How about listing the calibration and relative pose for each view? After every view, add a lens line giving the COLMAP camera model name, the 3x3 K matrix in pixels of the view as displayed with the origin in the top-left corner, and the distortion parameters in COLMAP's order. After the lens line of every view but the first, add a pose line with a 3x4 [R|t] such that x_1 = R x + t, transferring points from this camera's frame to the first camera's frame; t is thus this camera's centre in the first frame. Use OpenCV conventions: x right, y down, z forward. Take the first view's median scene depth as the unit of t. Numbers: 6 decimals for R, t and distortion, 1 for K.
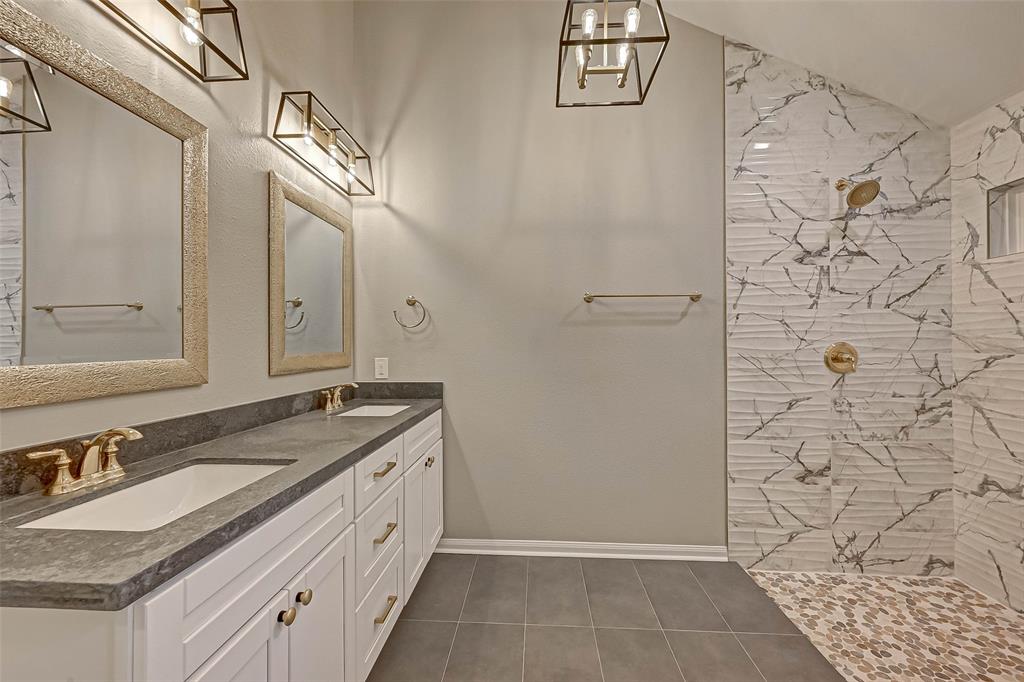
lens RADIAL K [[423.7, 0, 518.0], [0, 423.7, 342.8], [0, 0, 1]] dist [-0.001465, 0.000731]
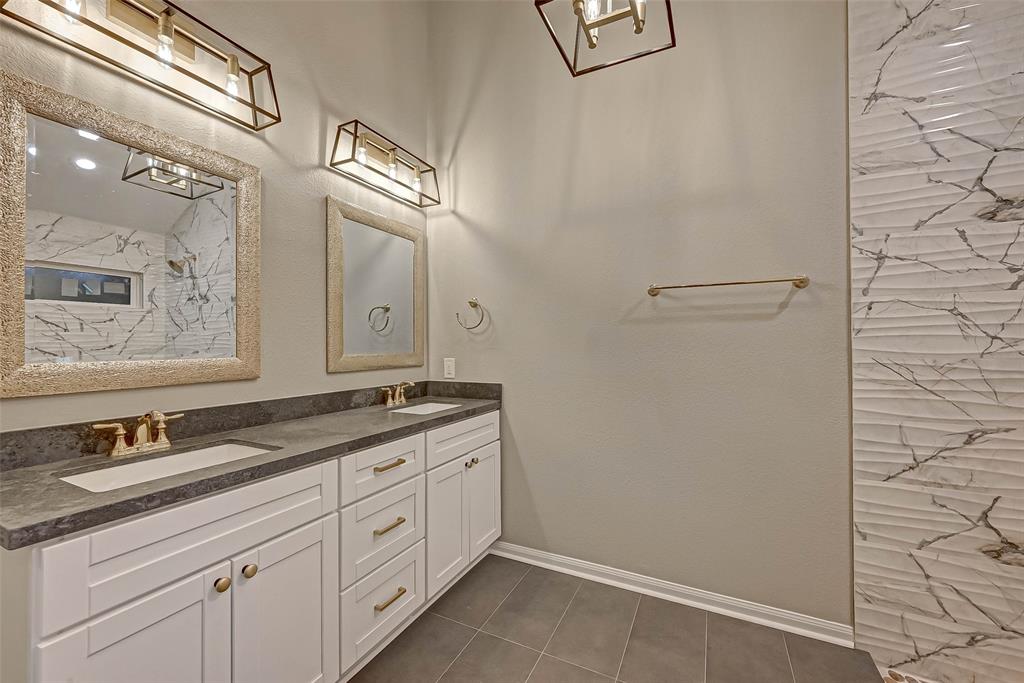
lens RADIAL K [[423.7, 0, 506.6], [0, 423.7, 342.5], [0, 0, 1]] dist [-0.001465, 0.000731]
pose [[0.913800, -0.002412, -0.406158, 0.253329], [0.002403, 0.999997, -0.000531, -0.002126], [0.406158, -0.000491, 0.913803, 0.107779]]
